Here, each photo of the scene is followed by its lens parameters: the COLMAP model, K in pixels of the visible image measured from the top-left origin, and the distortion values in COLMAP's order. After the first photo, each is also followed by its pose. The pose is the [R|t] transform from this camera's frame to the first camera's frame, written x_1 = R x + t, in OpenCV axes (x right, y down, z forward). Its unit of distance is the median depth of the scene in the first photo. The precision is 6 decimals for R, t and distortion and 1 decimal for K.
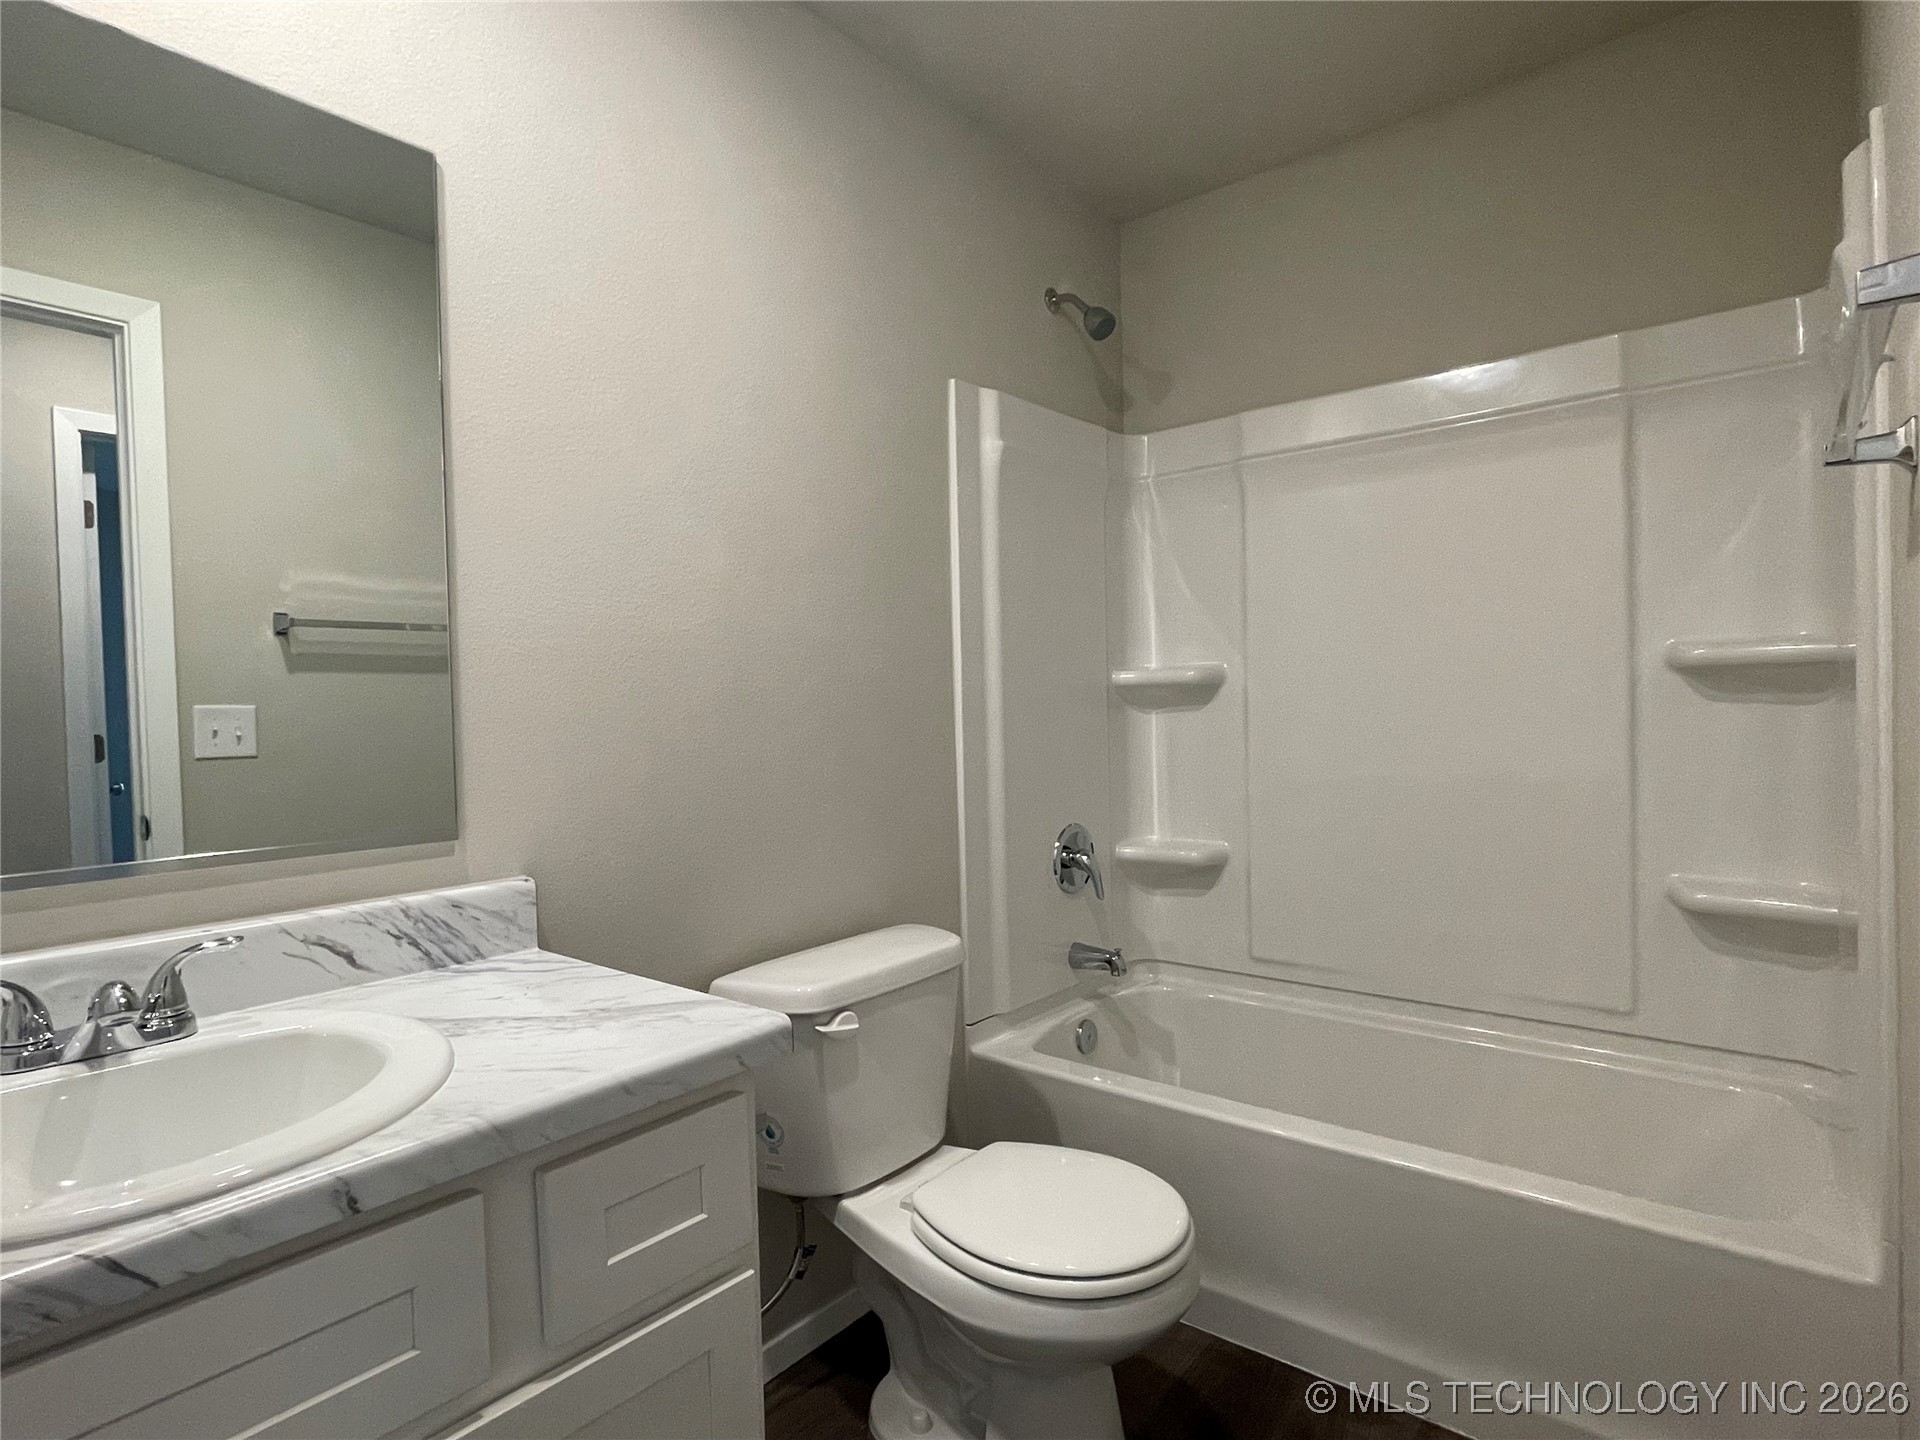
lens RADIAL K [[1006.2, 0, 960.0], [0, 1006.2, 720.0], [0, 0, 1]] dist [0.004400, -0.000365]
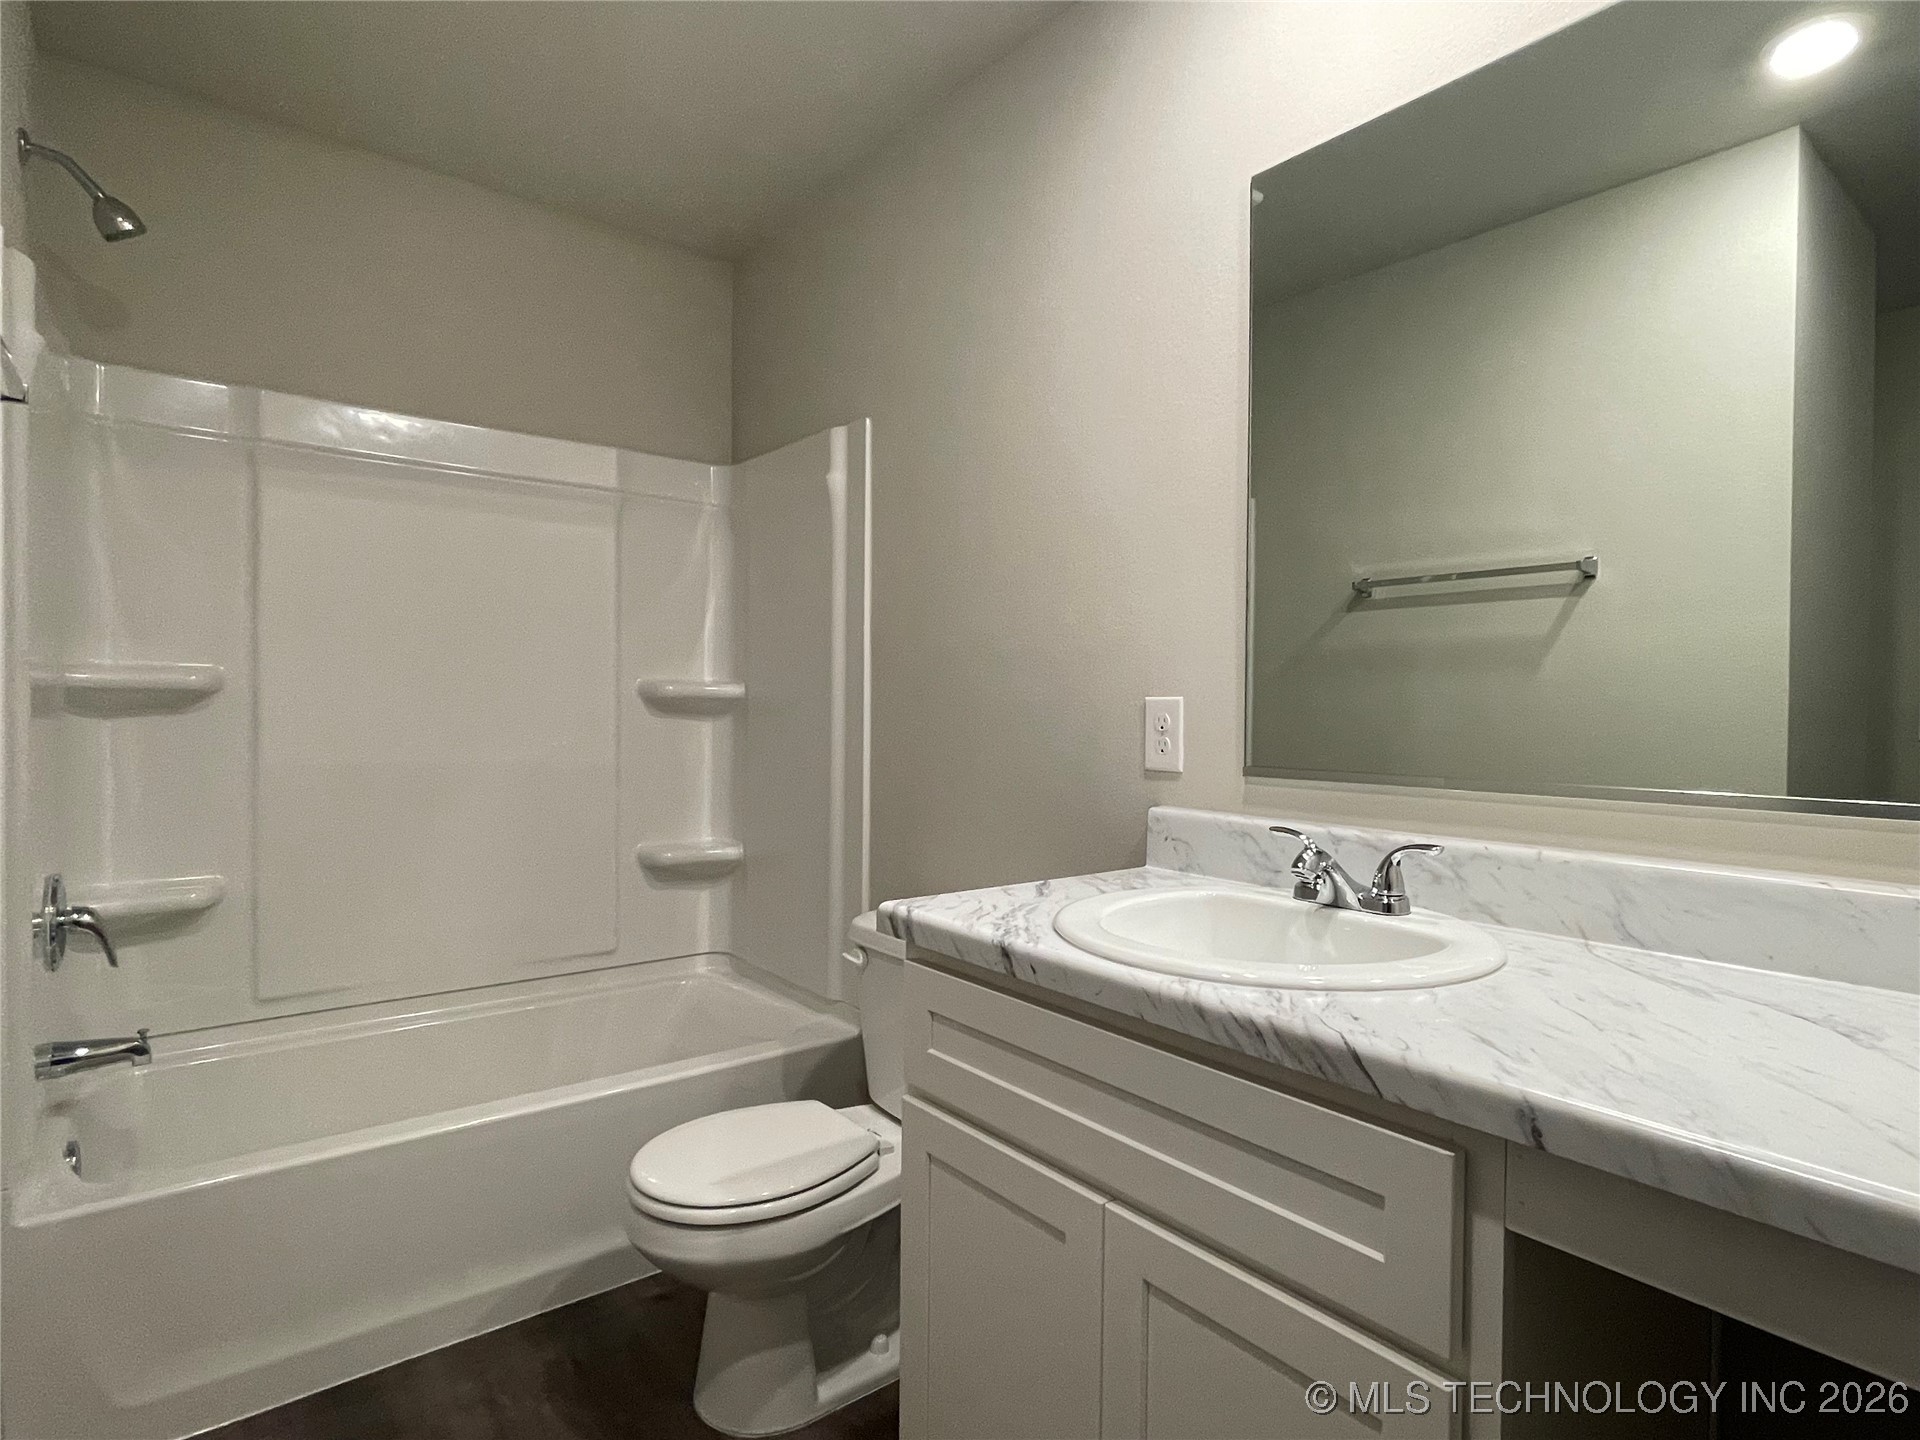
lens RADIAL K [[1006.2, 0, 960.0], [0, 1006.2, 720.0], [0, 0, 1]] dist [0.004400, -0.000365]
pose [[0.228504, -0.002149, 0.973541, -0.445407], [-0.014049, 0.999886, 0.005504, -0.026412], [-0.973442, -0.014935, 0.228448, 0.194433]]
